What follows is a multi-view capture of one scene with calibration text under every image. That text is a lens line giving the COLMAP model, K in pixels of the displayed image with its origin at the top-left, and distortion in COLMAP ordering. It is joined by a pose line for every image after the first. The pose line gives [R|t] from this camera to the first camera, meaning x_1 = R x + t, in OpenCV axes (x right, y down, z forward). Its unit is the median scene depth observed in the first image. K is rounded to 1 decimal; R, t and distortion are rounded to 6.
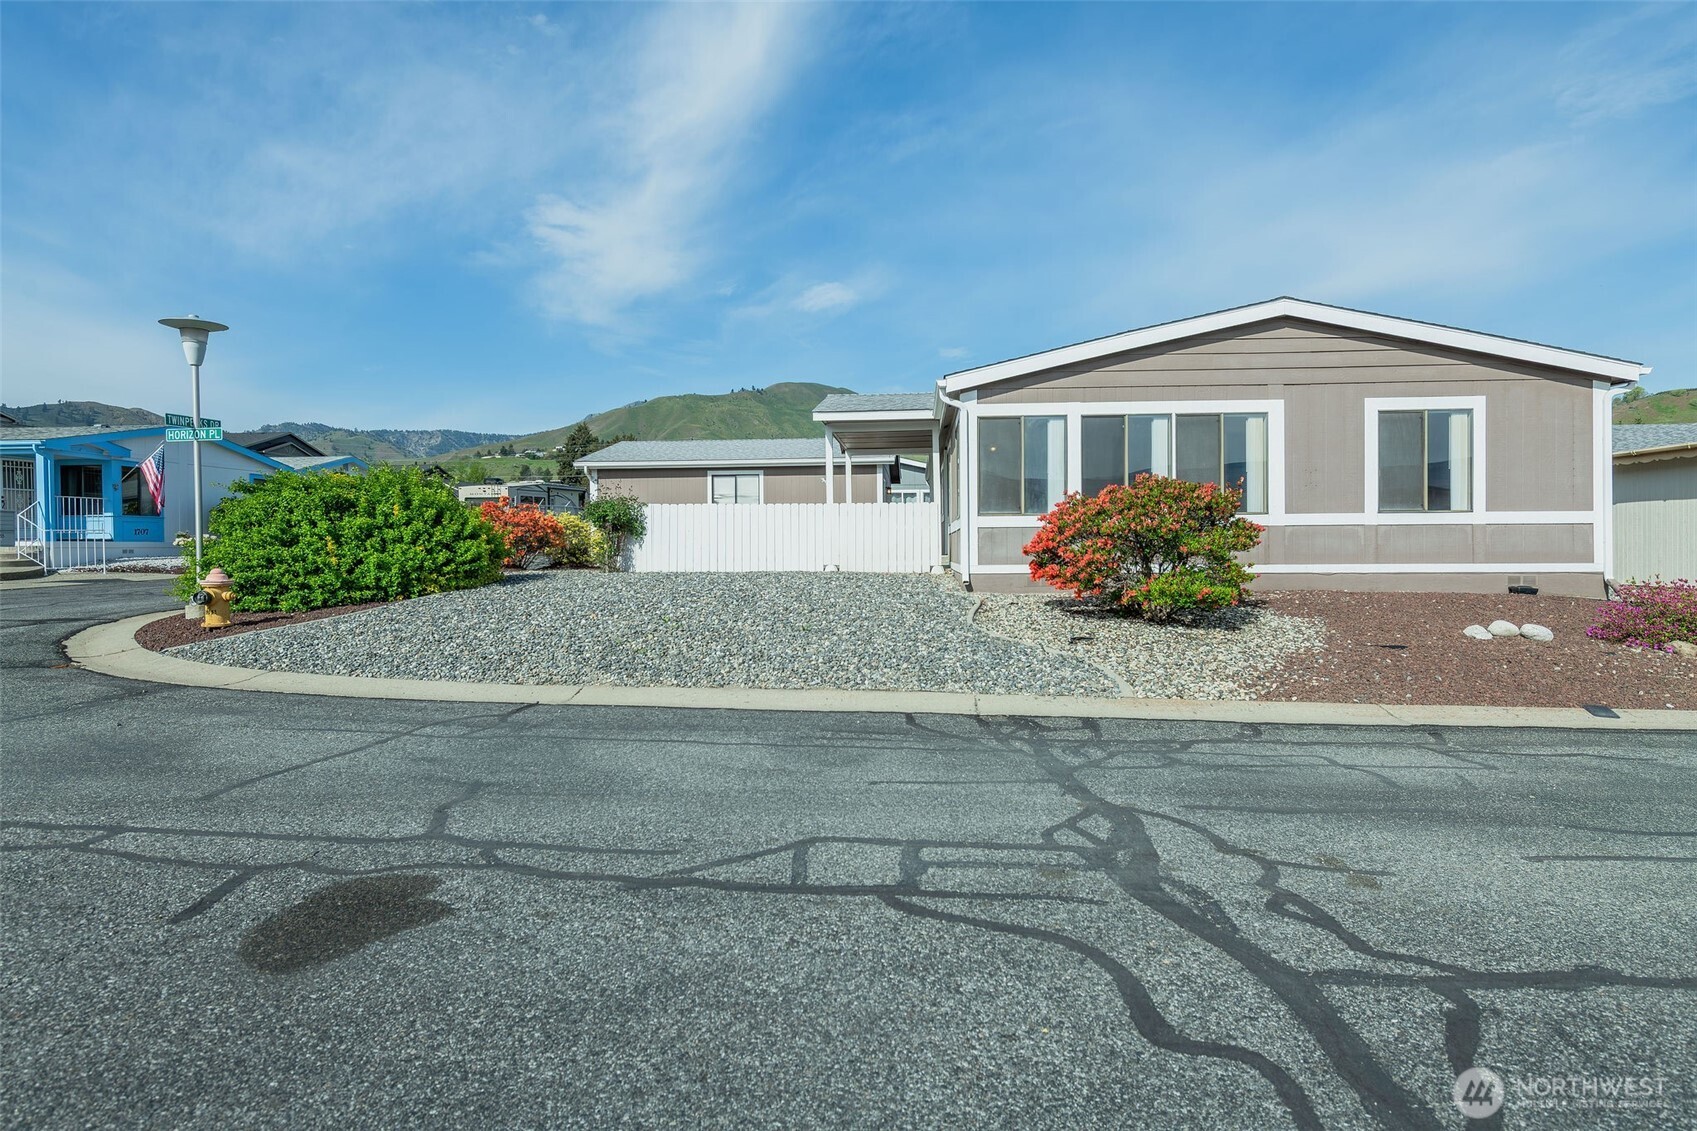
lens RADIAL K [[902.9, 0, 848.5], [0, 902.9, 565.5], [0, 0, 1]] dist [0.001734, 0.000859]
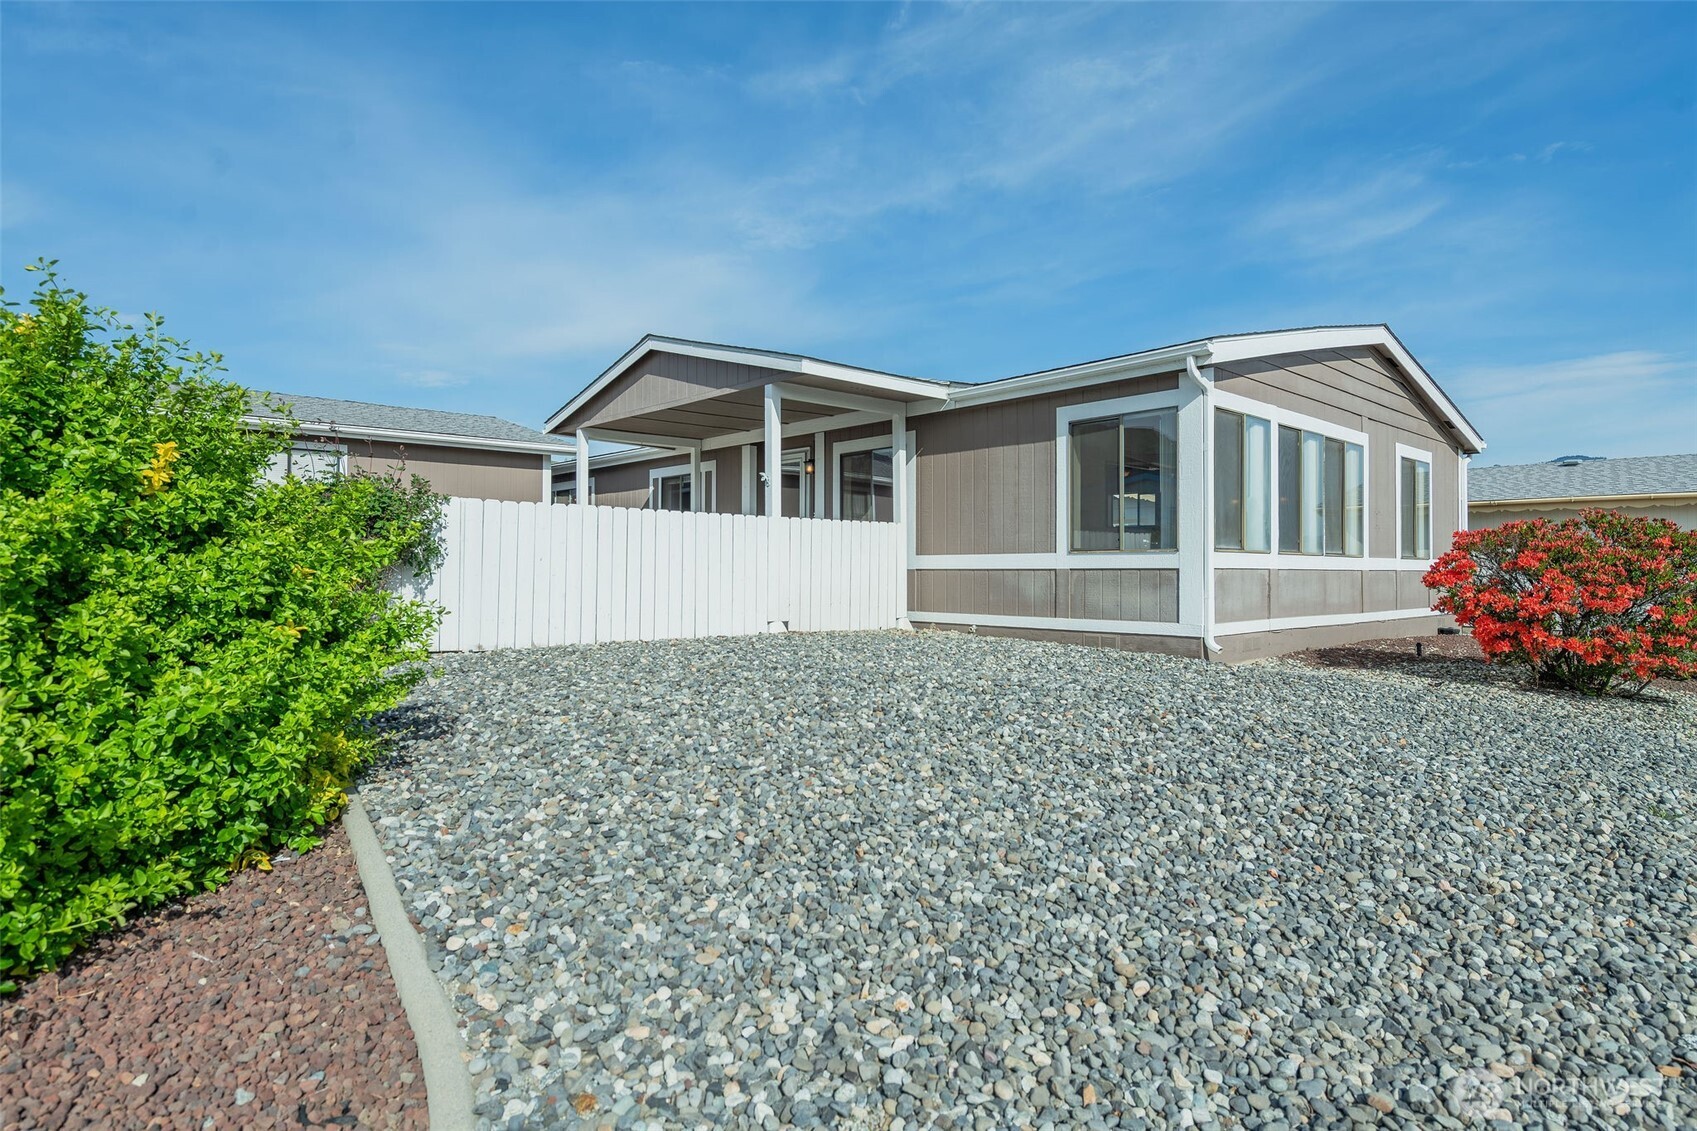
lens RADIAL K [[944.5, 0, 848.5], [0, 944.5, 565.5], [0, 0, 1]] dist [-0.001774, -0.000199]
pose [[0.678625, 0.012341, 0.734382, -0.572219], [0.007245, 0.999698, -0.023494, -0.029154], [-0.734450, 0.021264, 0.678330, 0.718006]]
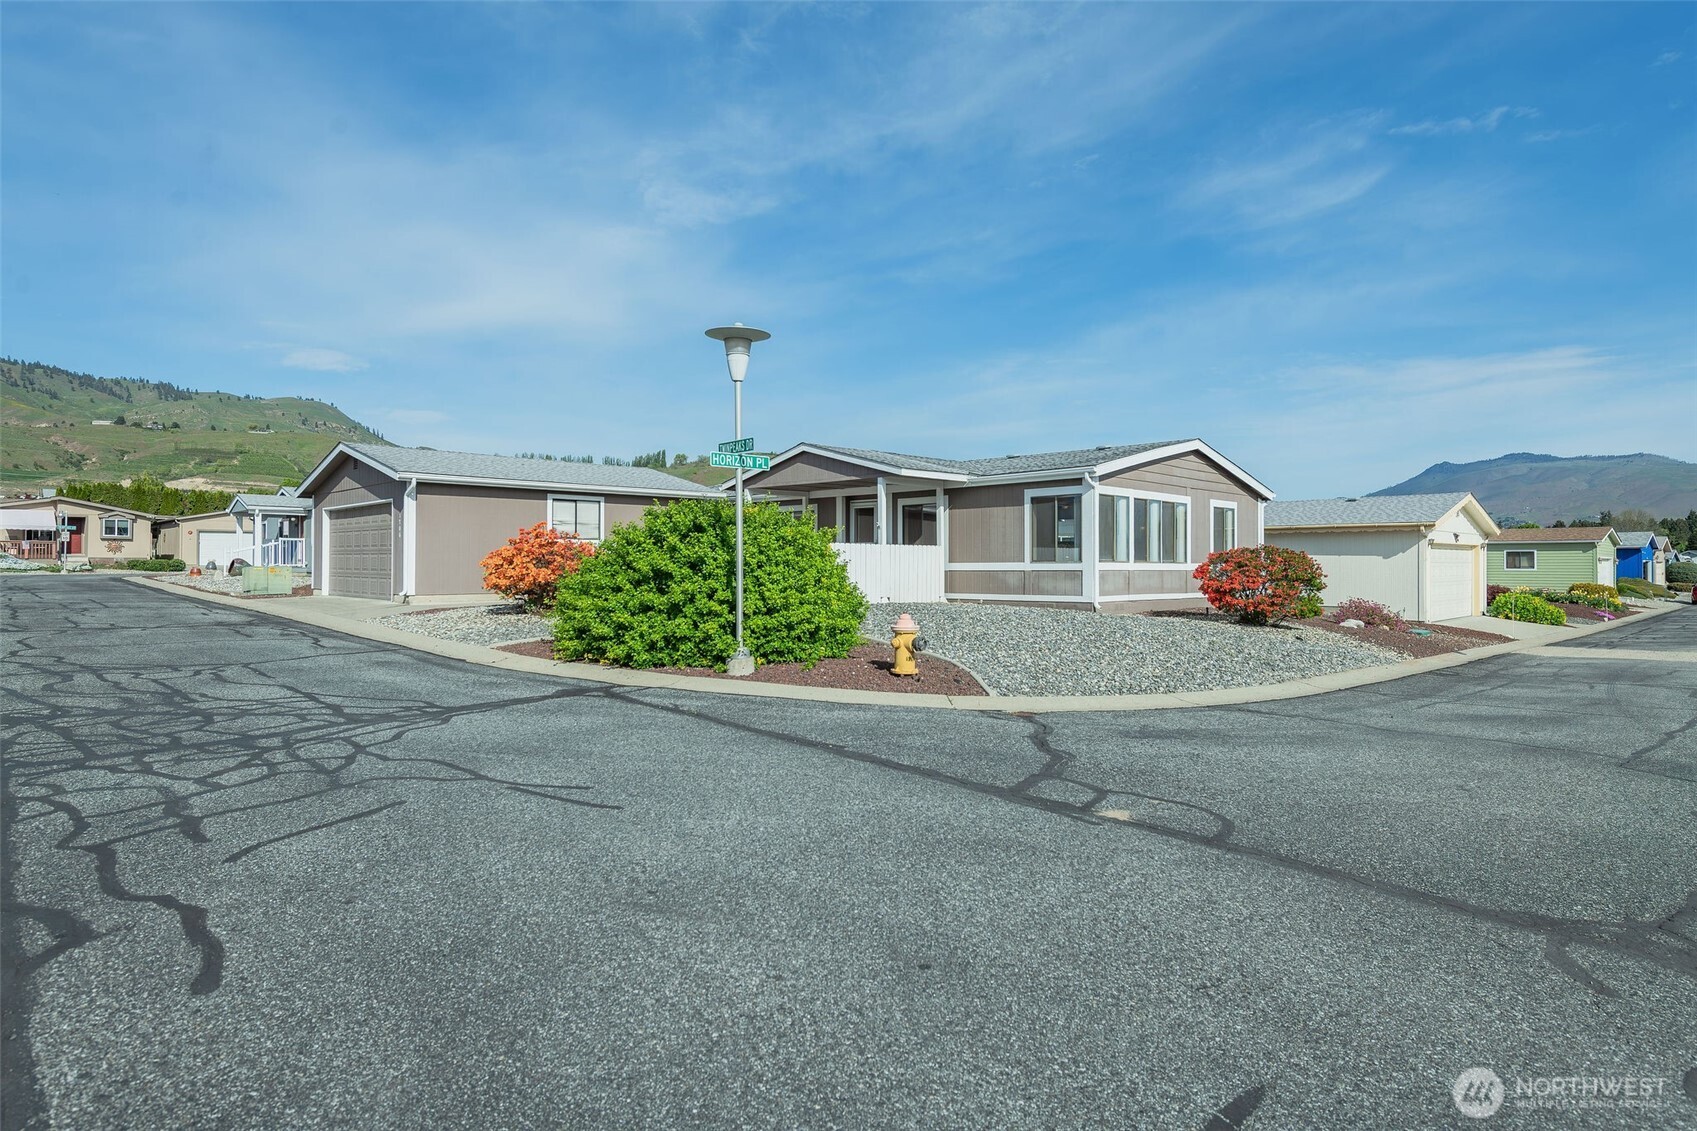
lens RADIAL K [[962.9, 0, 848.5], [0, 962.9, 565.5], [0, 0, 1]] dist [0.003920, 0.000826]
pose [[0.645103, 0.007947, 0.764054, -1.296085], [0.010967, 0.999747, -0.019659, -0.023405], [-0.764017, 0.021061, 0.644853, 0.311551]]
